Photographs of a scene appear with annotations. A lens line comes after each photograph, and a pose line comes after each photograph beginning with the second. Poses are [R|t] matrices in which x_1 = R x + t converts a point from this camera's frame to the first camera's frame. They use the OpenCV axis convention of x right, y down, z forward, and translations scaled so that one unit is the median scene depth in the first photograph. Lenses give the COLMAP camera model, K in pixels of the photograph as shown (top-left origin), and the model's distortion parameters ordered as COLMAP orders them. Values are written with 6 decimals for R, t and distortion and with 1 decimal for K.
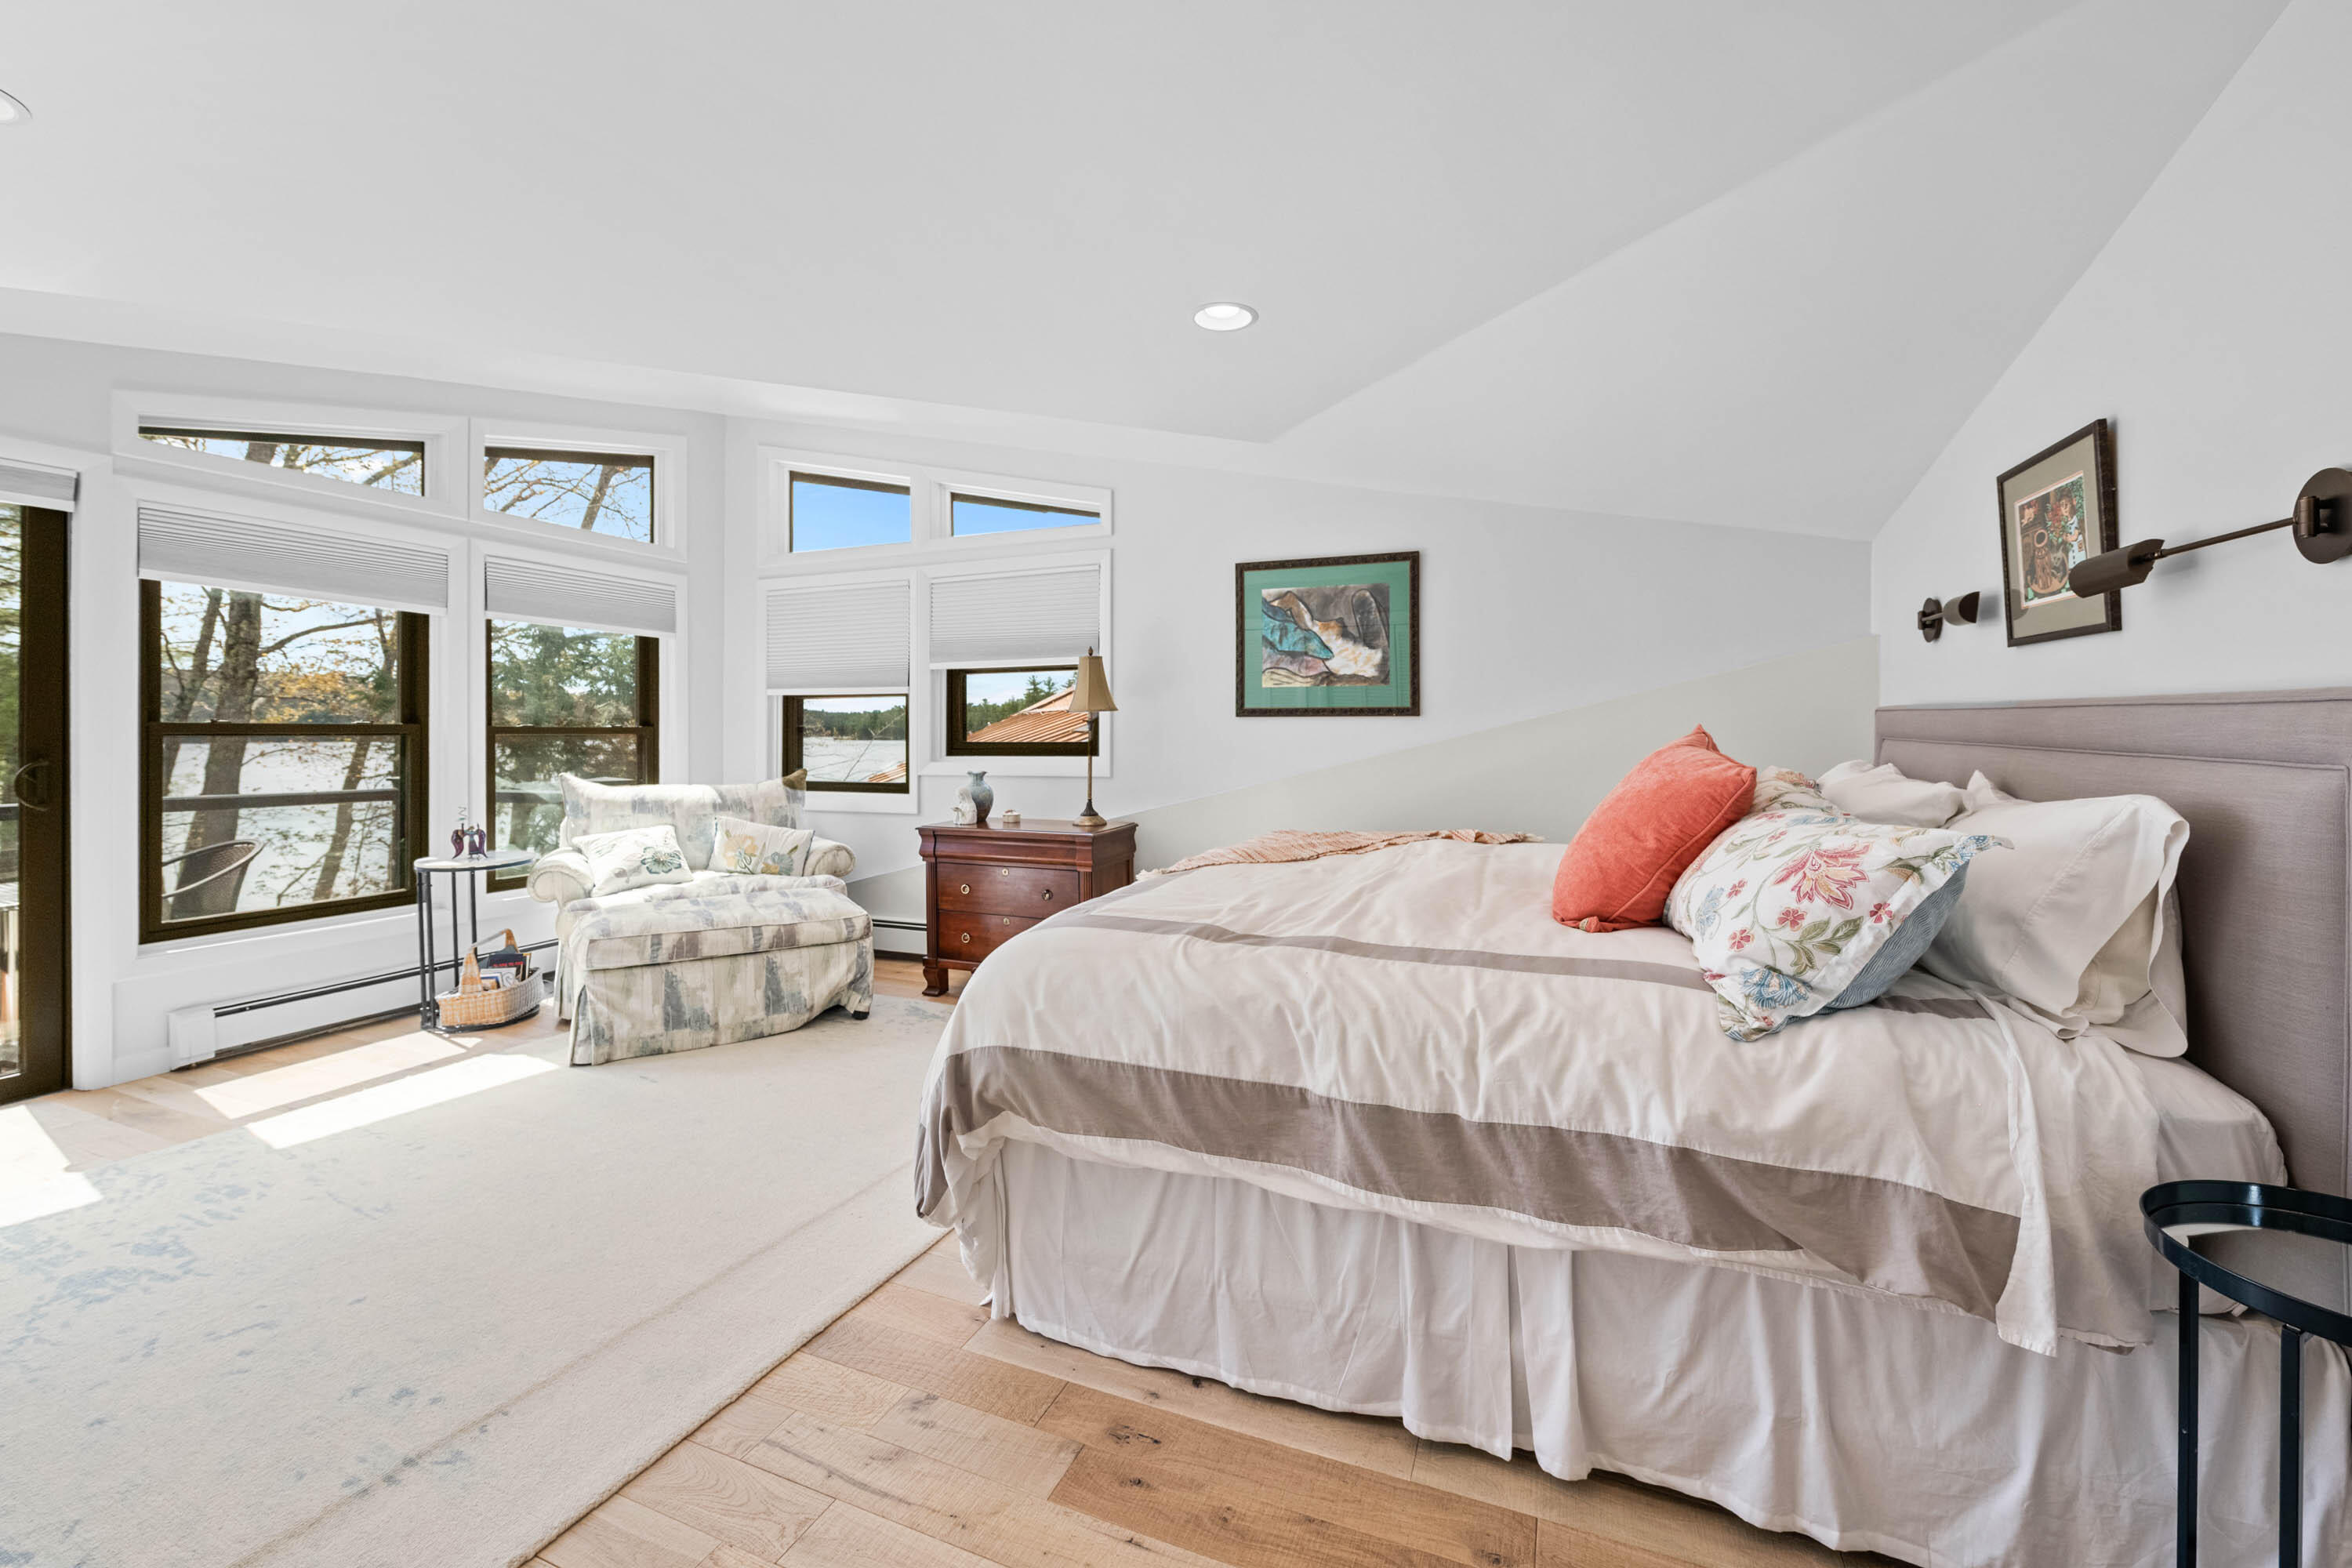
lens RADIAL K [[940.7, 0, 1180.7], [0, 940.7, 730.3], [0, 0, 1]] dist [-0.001450, -0.004131]
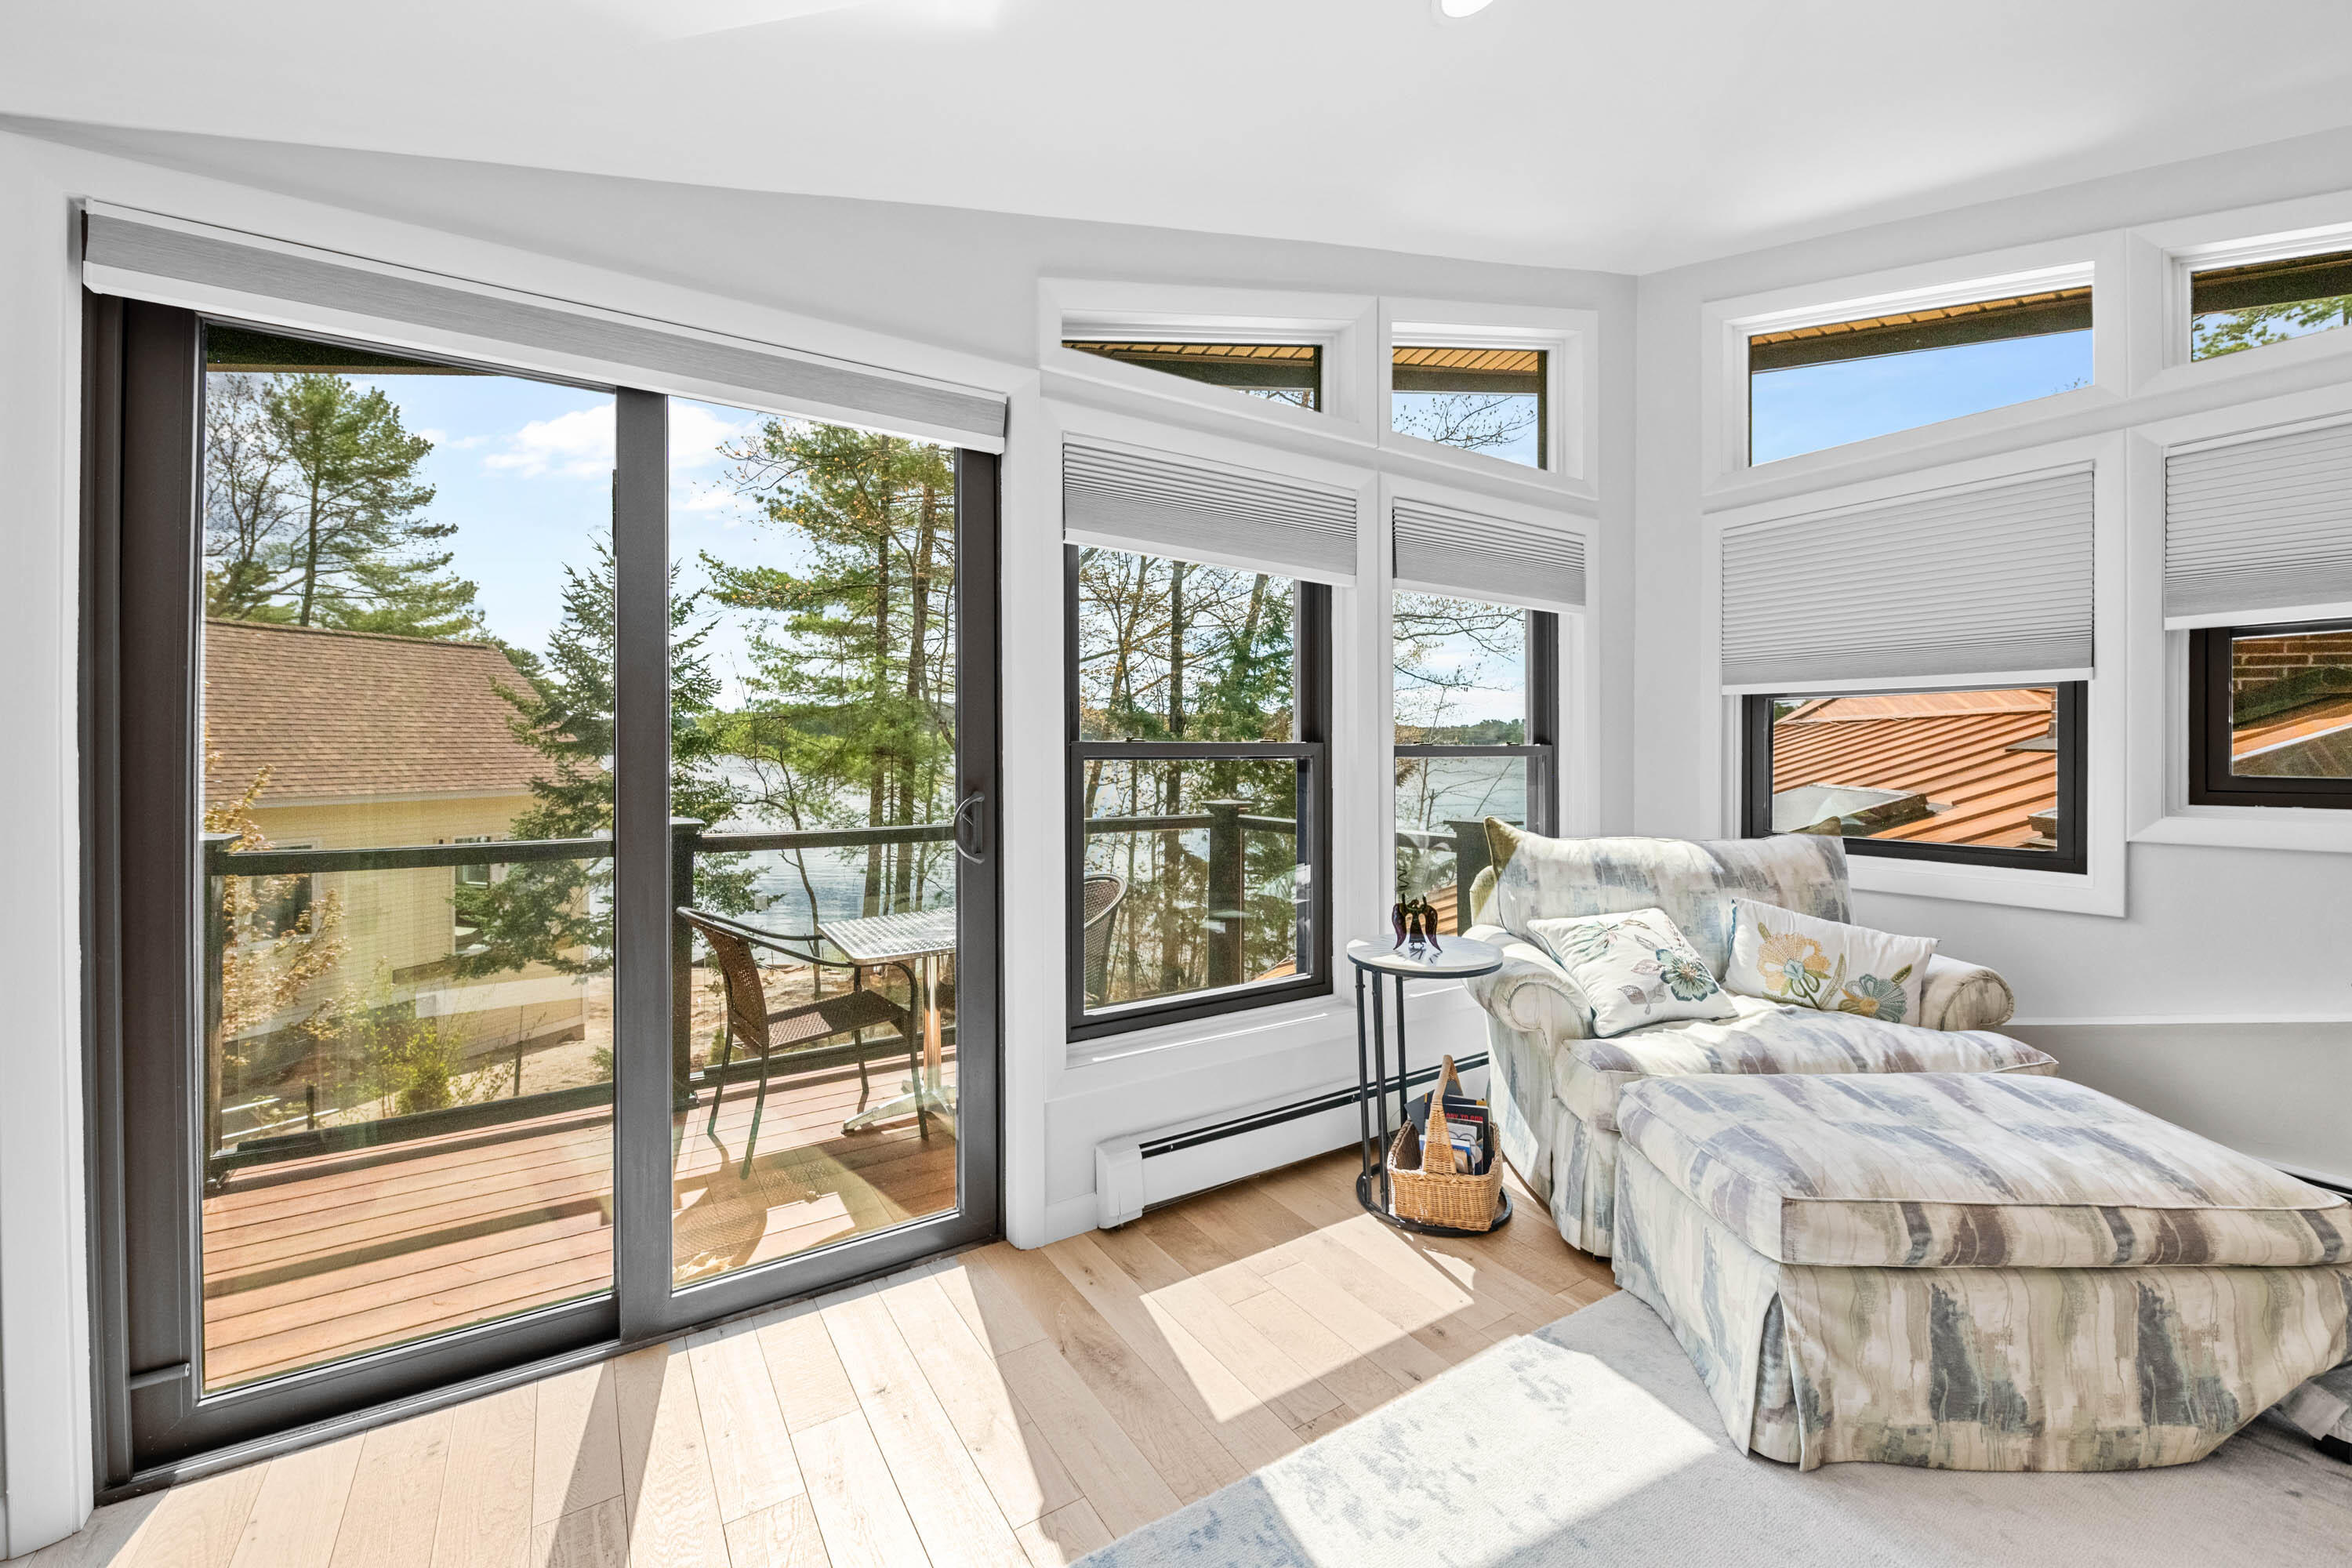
lens RADIAL K [[939.1, 0, 1175.0], [0, 939.1, 759.1], [0, 0, 1]] dist [-0.002146, -0.000621]
pose [[0.820229, 0.007918, -0.571981, -0.503417], [0.000787, 0.999888, 0.014970, -0.005082], [0.572035, -0.012729, 0.820130, 0.359900]]
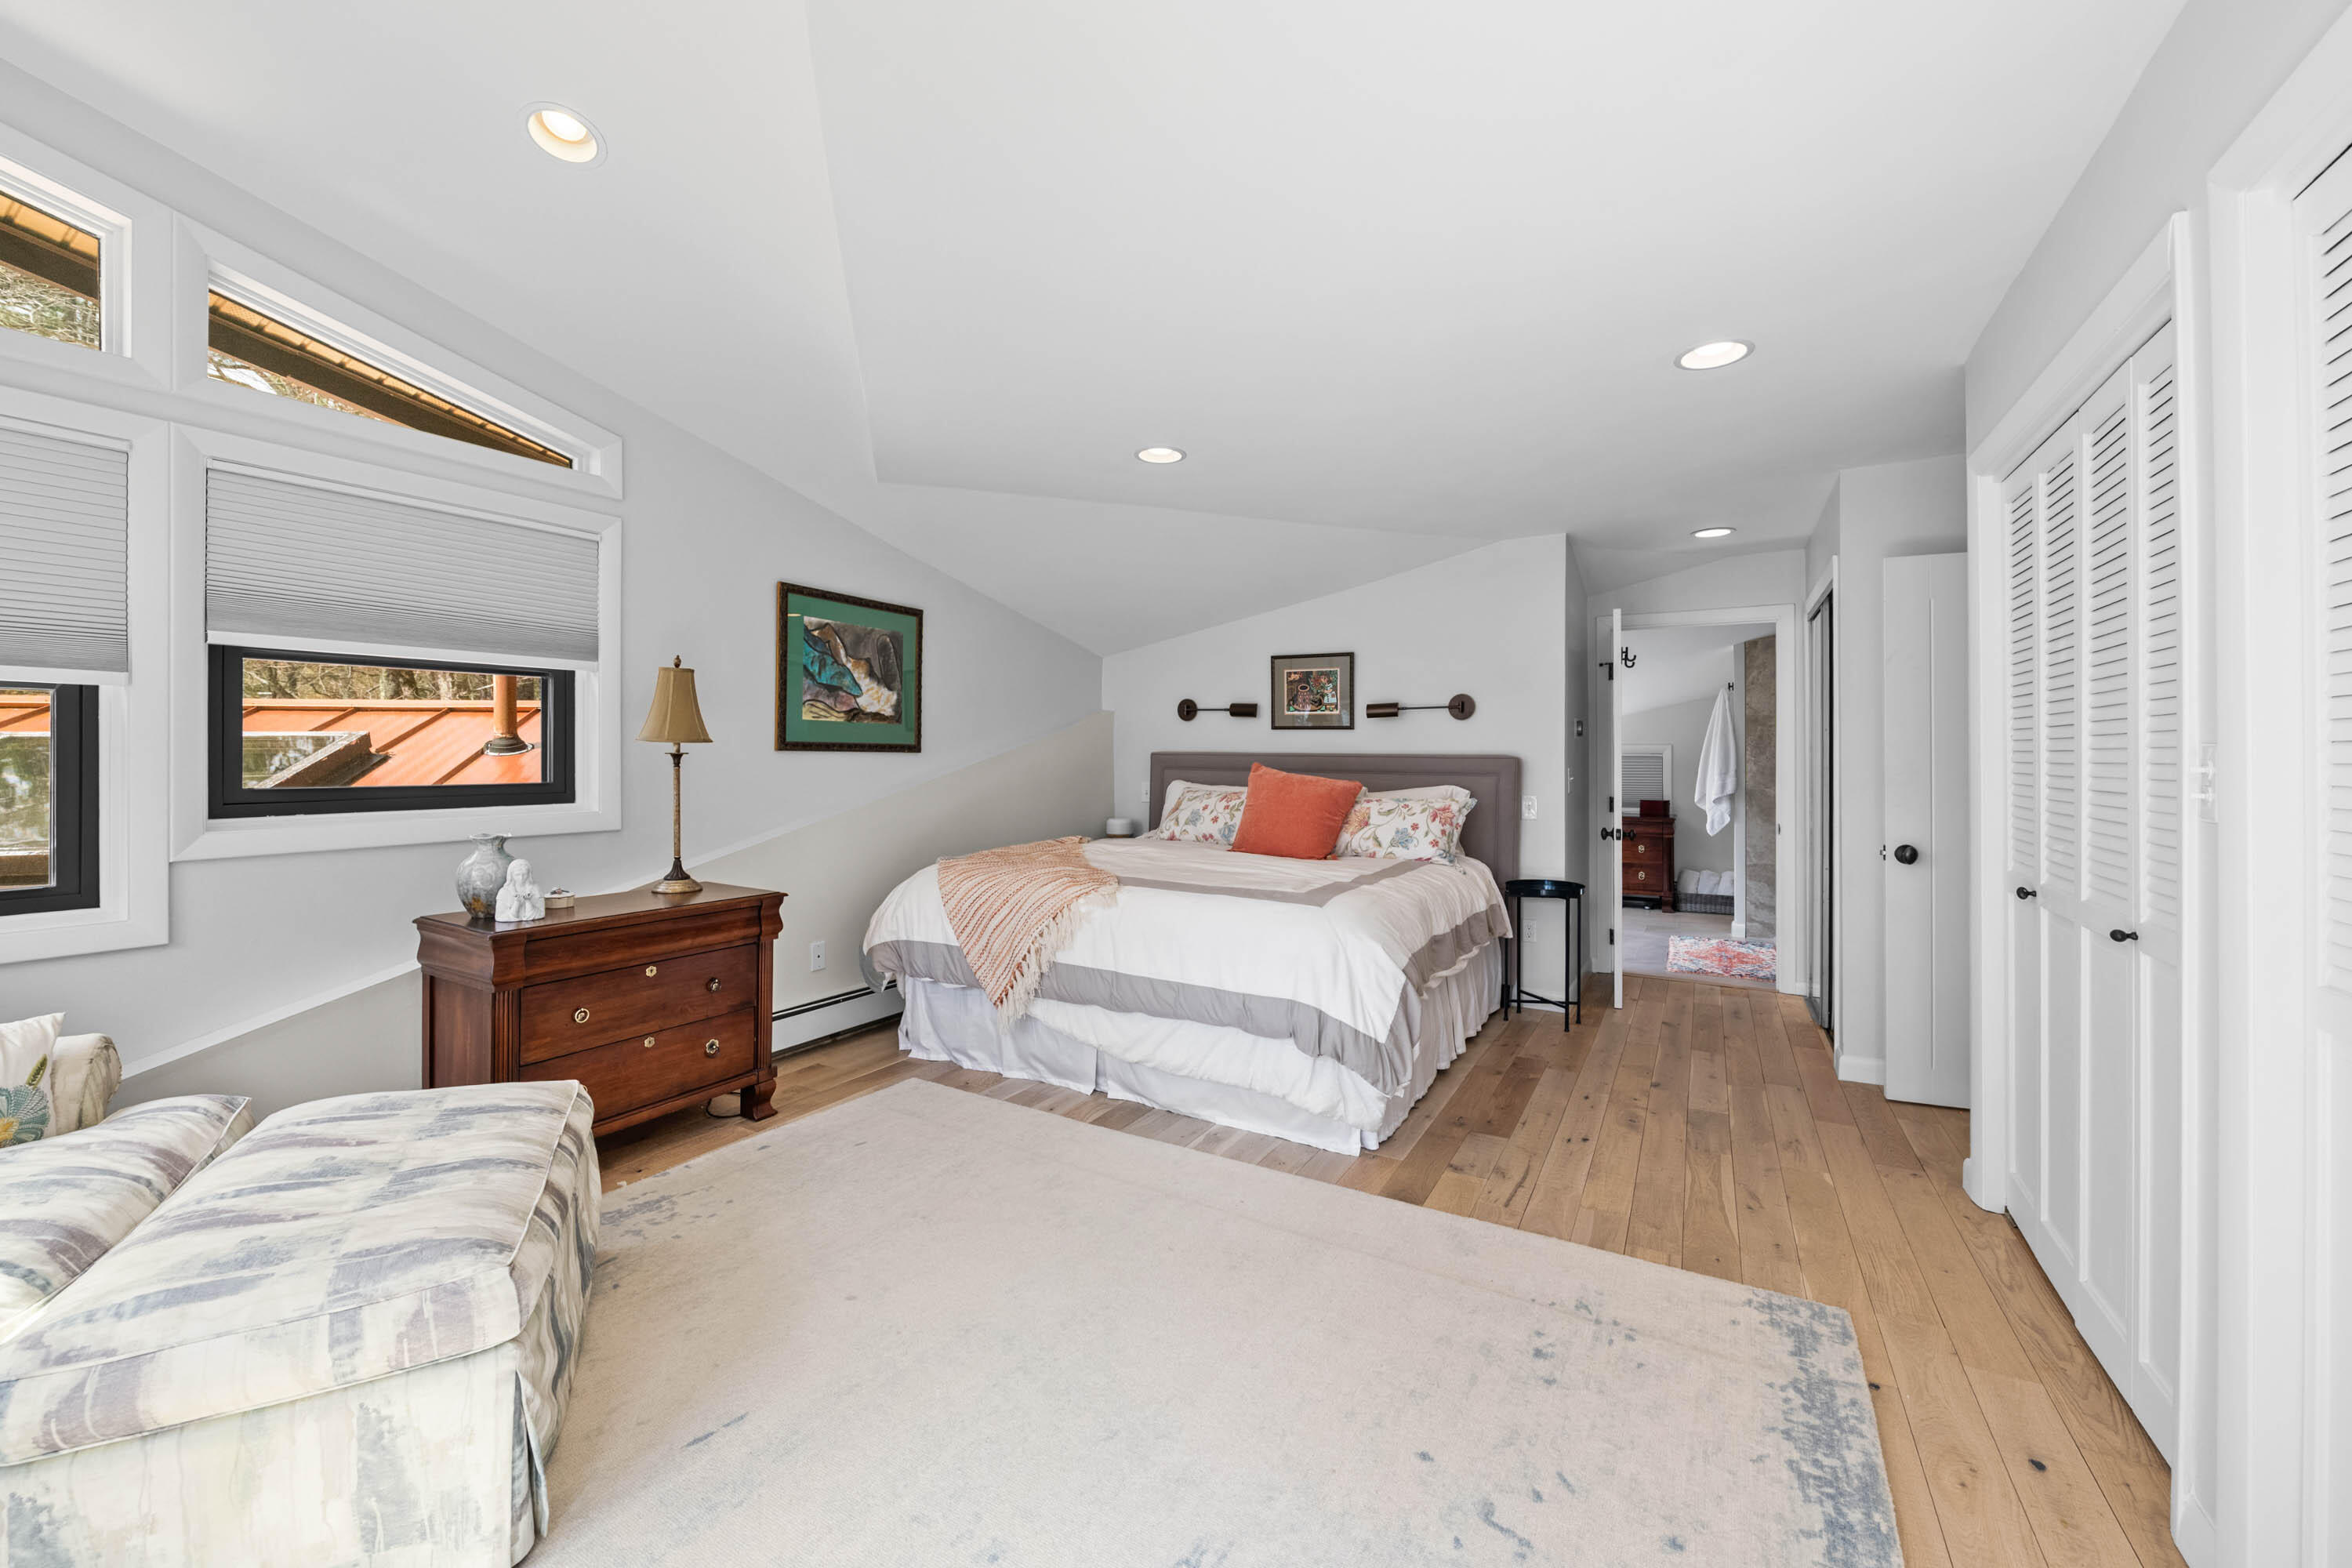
lens RADIAL K [[939.1, 0, 1175.0], [0, 939.1, 759.1], [0, 0, 1]] dist [-0.002146, -0.000621]
pose [[0.126924, 0.003598, 0.991906, -0.838189], [-0.001653, 0.999993, -0.003416, -0.003821], [-0.991911, -0.001206, 0.126929, 0.536589]]
